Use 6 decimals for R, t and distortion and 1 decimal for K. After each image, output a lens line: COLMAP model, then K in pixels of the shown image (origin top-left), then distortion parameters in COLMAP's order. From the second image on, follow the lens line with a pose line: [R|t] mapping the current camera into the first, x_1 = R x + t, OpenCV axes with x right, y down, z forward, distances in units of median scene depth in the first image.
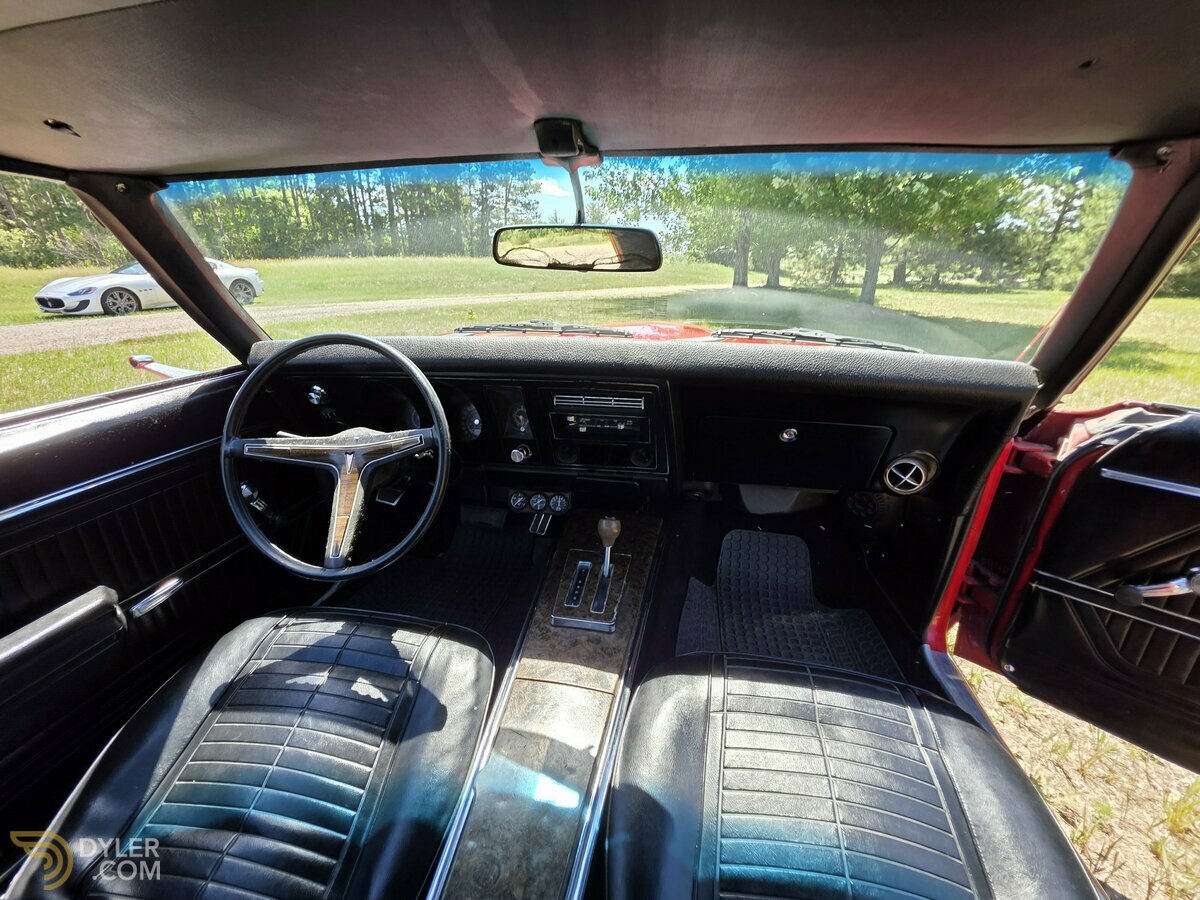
lens RADIAL K [[477.6, 0, 600.3], [0, 477.6, 437.8], [0, 0, 1]] dist [-0.008123, -0.000062]
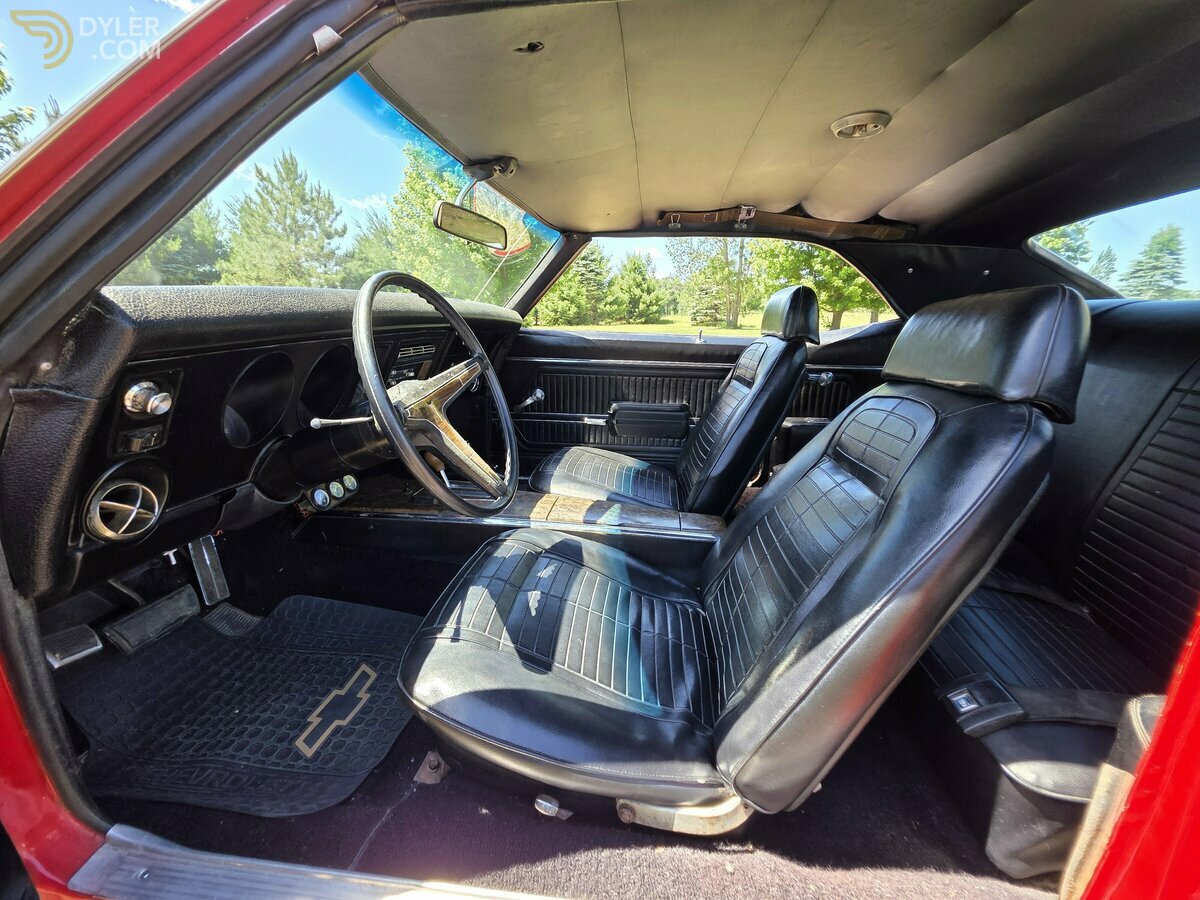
lens RADIAL K [[480.0, 0, 600.0], [0, 480.0, 450.0], [0, 0, 1]] dist [0.008099, -0.000328]
pose [[-0.051543, -0.258235, 0.964706, -1.558145], [0.323259, 0.909671, 0.260774, -0.021257], [-0.944906, 0.325291, 0.036589, 0.718379]]
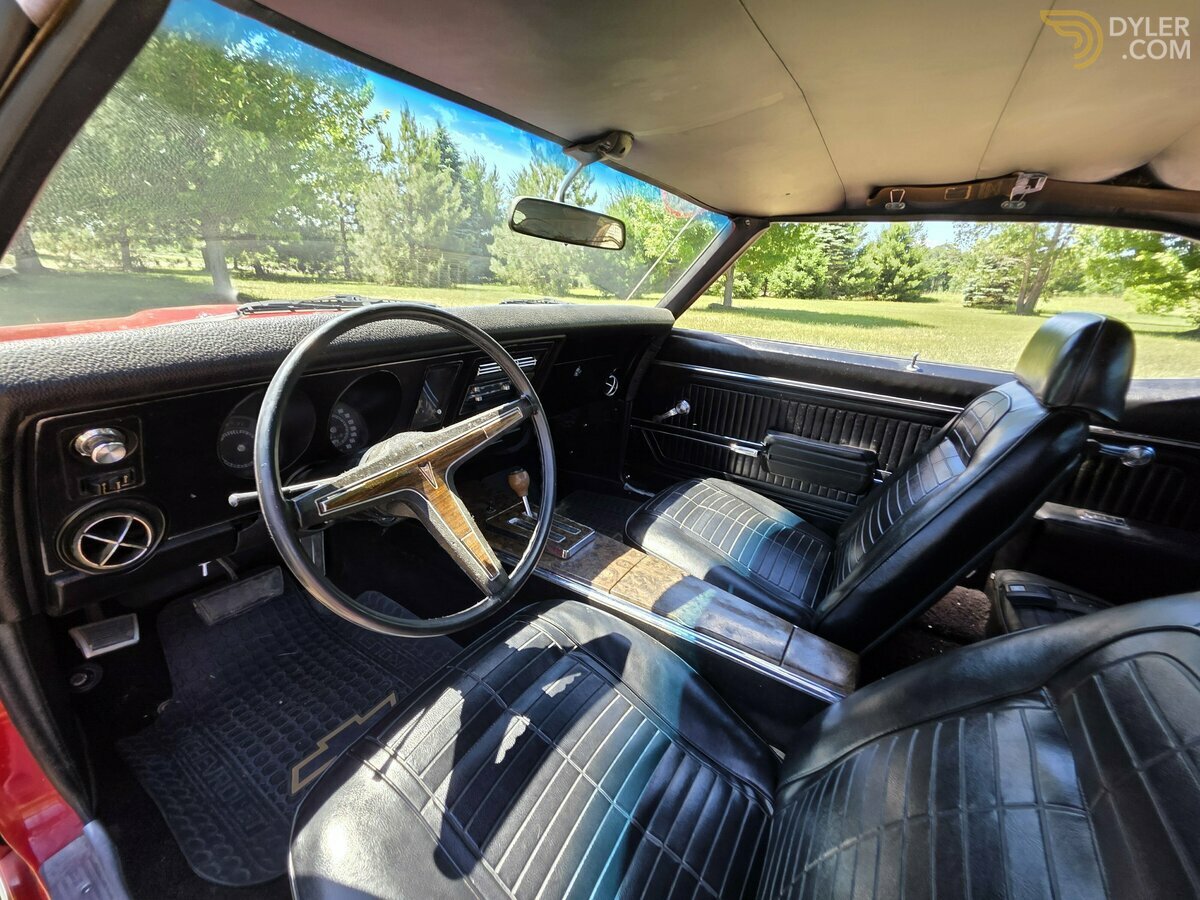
lens RADIAL K [[480.0, 0, 600.0], [0, 480.0, 450.0], [0, 0, 1]] dist [0.008099, -0.000328]
pose [[0.382252, -0.285282, 0.878918, -1.138207], [0.252071, 0.947270, 0.197839, -0.072894], [-0.889013, 0.145925, 0.434007, 0.444886]]
